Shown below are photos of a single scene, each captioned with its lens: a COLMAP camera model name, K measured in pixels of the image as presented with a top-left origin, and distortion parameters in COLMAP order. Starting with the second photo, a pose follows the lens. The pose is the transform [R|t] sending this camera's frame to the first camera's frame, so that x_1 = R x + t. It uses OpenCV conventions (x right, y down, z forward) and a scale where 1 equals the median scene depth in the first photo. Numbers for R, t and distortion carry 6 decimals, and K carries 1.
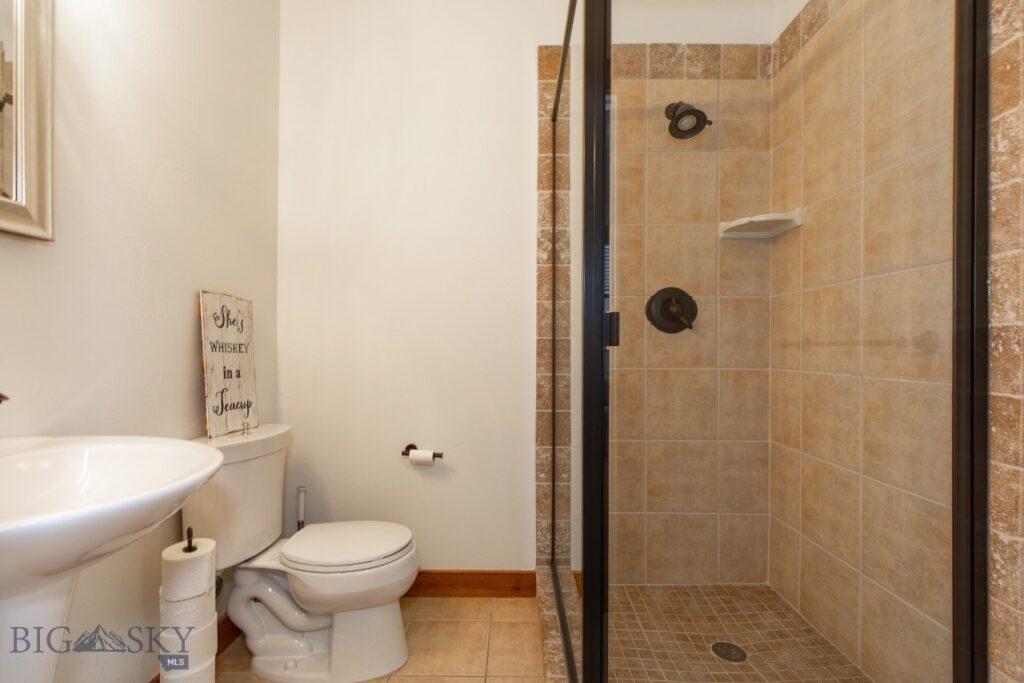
lens RADIAL K [[464.7, 0, 510.3], [0, 464.7, 345.1], [0, 0, 1]] dist [0.010705, -0.004236]
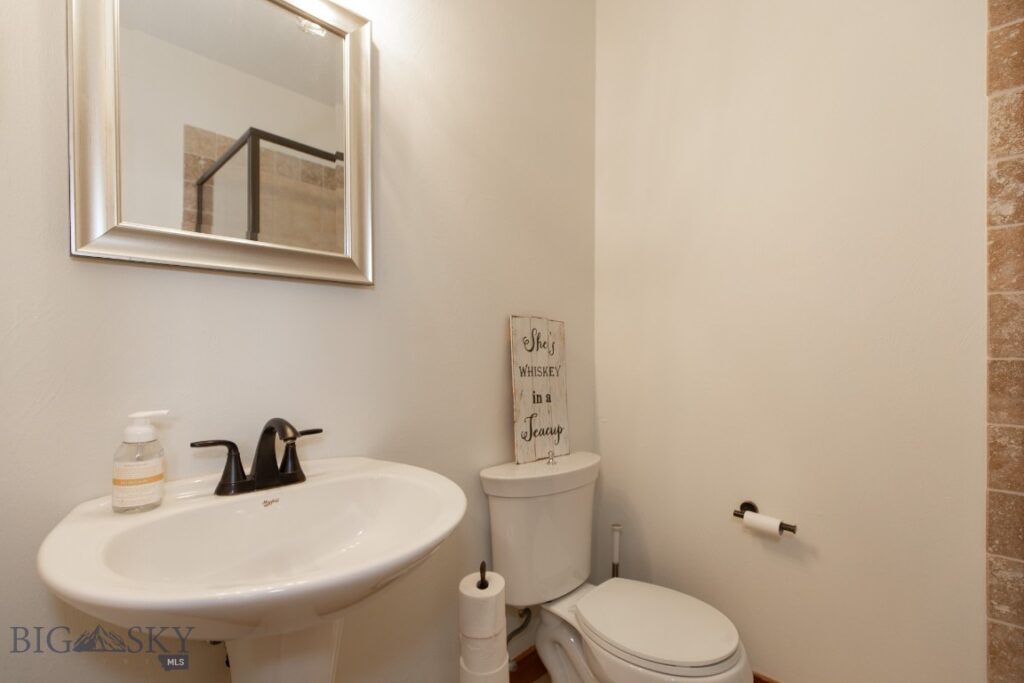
lens RADIAL K [[464.7, 0, 524.6], [0, 464.7, 351.8], [0, 0, 1]] dist [0.010705, -0.004236]
pose [[0.738598, -0.005752, -0.674121, 0.030549], [0.009446, 0.999954, 0.001817, -0.037660], [0.674080, -0.007710, 0.738618, 0.260008]]
